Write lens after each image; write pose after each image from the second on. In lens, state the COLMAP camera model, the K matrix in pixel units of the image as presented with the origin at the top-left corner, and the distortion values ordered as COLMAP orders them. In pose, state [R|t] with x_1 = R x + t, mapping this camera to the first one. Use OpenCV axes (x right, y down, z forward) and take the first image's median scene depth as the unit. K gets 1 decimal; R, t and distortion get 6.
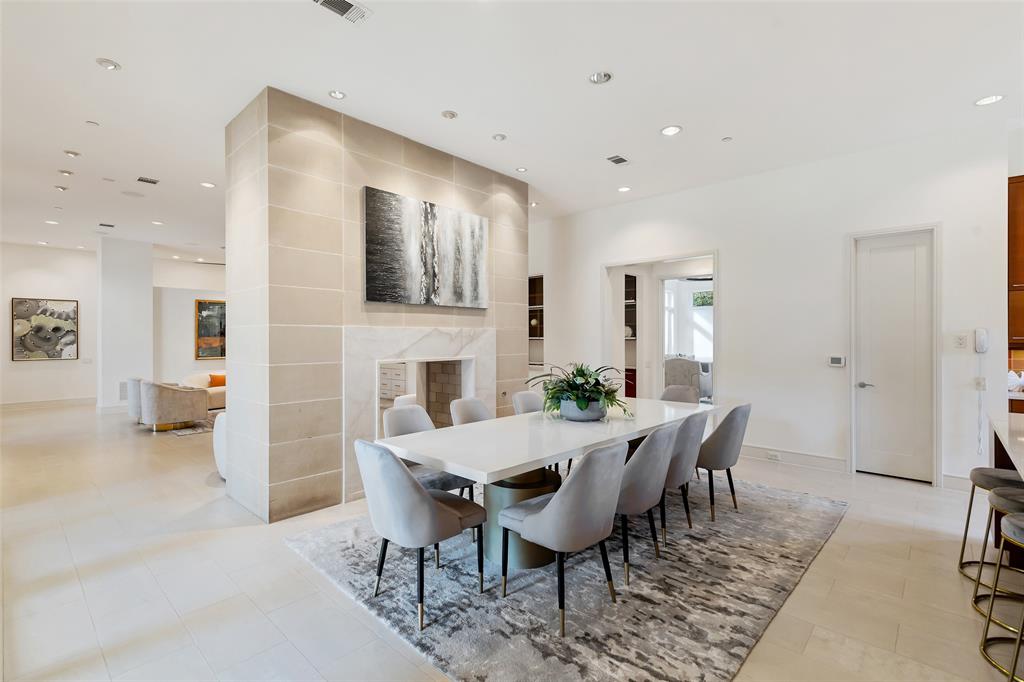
lens RADIAL K [[463.7, 0, 513.4], [0, 463.7, 333.9], [0, 0, 1]] dist [0.007858, -0.001167]
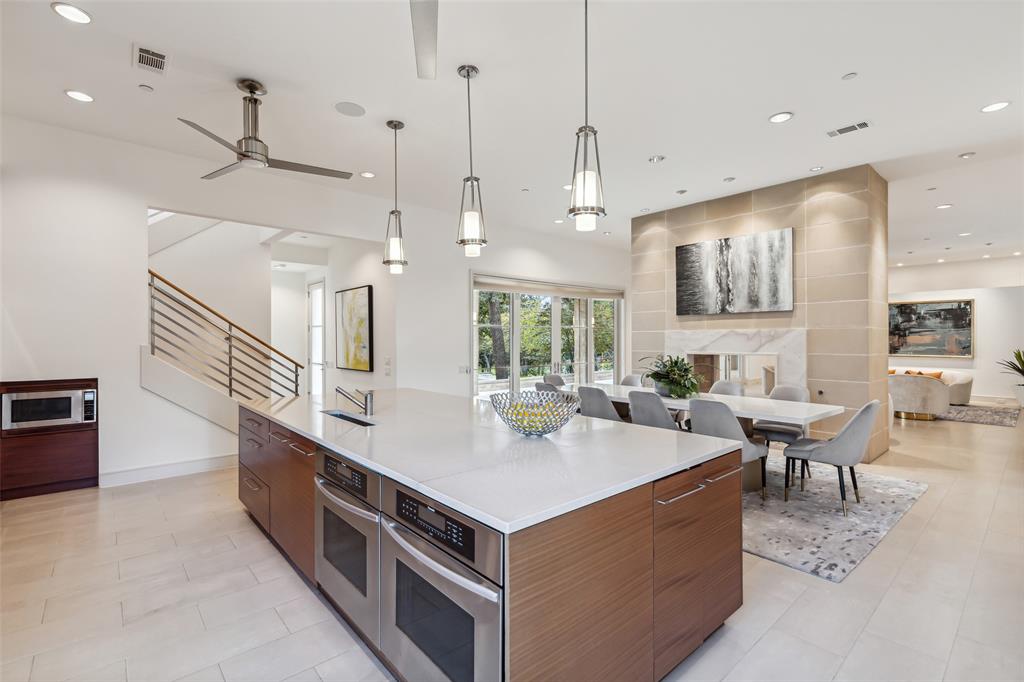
lens RADIAL K [[463.7, 0, 509.5], [0, 463.7, 337.7], [0, 0, 1]] dist [0.007858, -0.001167]
pose [[-0.112279, -0.012867, -0.993593, 1.232122], [-0.001379, 0.999917, -0.012793, 0.027451], [0.993676, -0.000066, -0.112288, 0.520170]]
